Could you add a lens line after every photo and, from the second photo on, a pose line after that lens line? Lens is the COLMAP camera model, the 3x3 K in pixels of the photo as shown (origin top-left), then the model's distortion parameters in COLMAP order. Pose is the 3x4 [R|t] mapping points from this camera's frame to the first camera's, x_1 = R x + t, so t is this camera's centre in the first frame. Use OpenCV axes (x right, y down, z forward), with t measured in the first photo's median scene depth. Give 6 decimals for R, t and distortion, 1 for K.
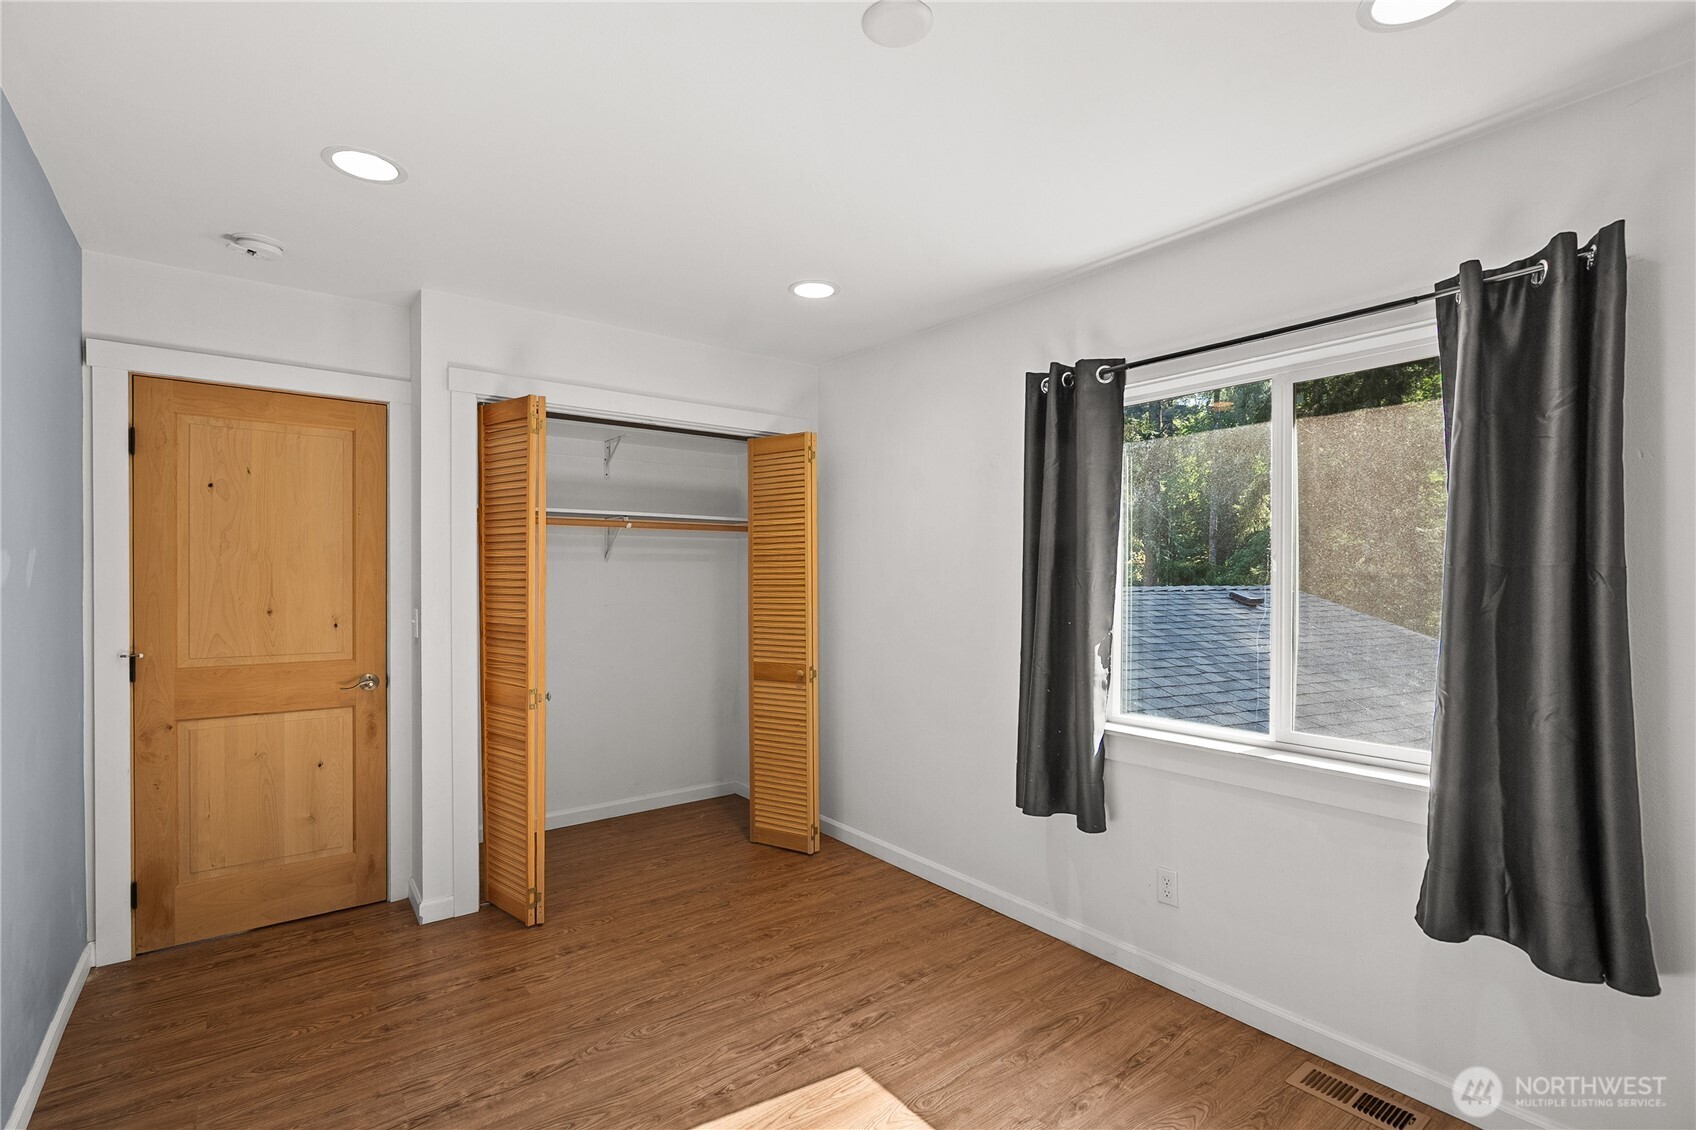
lens RADIAL K [[798.6, 0, 841.0], [0, 798.6, 573.7], [0, 0, 1]] dist [-0.007634, 0.002855]
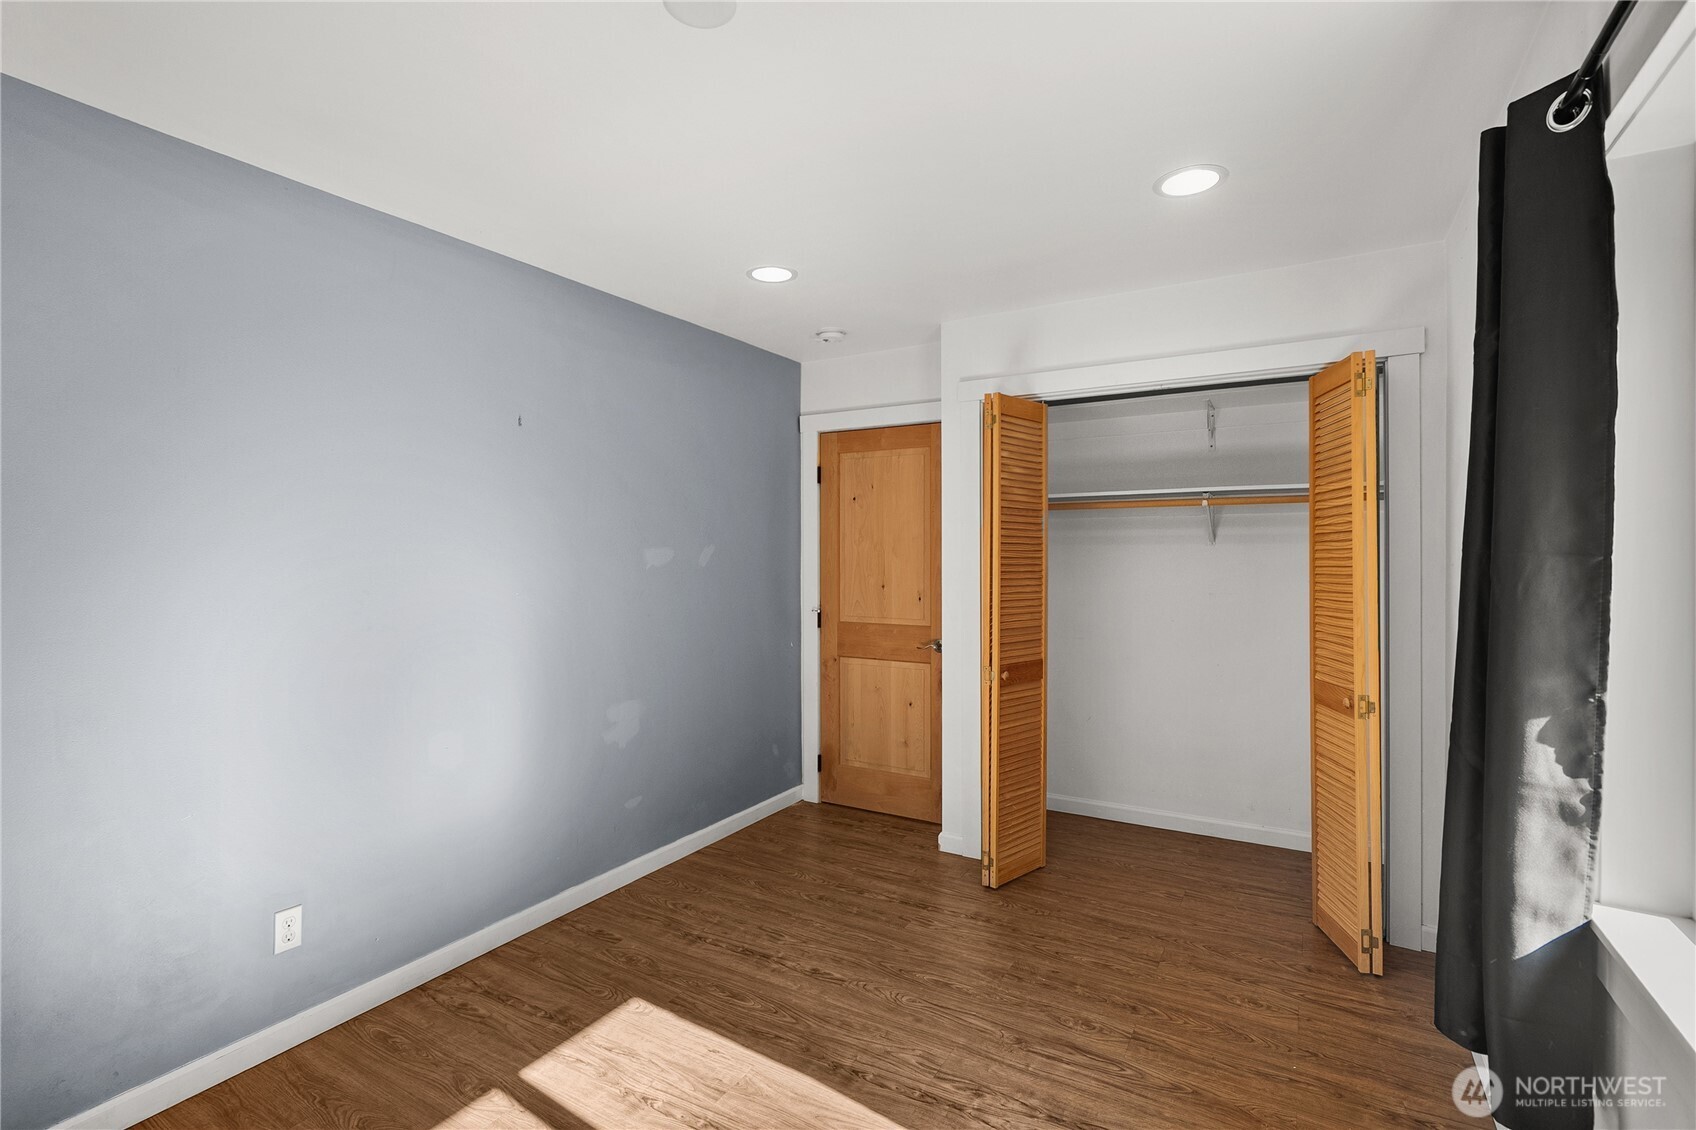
lens RADIAL K [[798.6, 0, 842.5], [0, 798.6, 558.3], [0, 0, 1]] dist [-0.007634, 0.002855]
pose [[0.352206, -0.001426, -0.935922, 0.575239], [0.000393, 0.999999, -0.001376, 0.000665], [0.935923, 0.000116, 0.352206, 0.458081]]
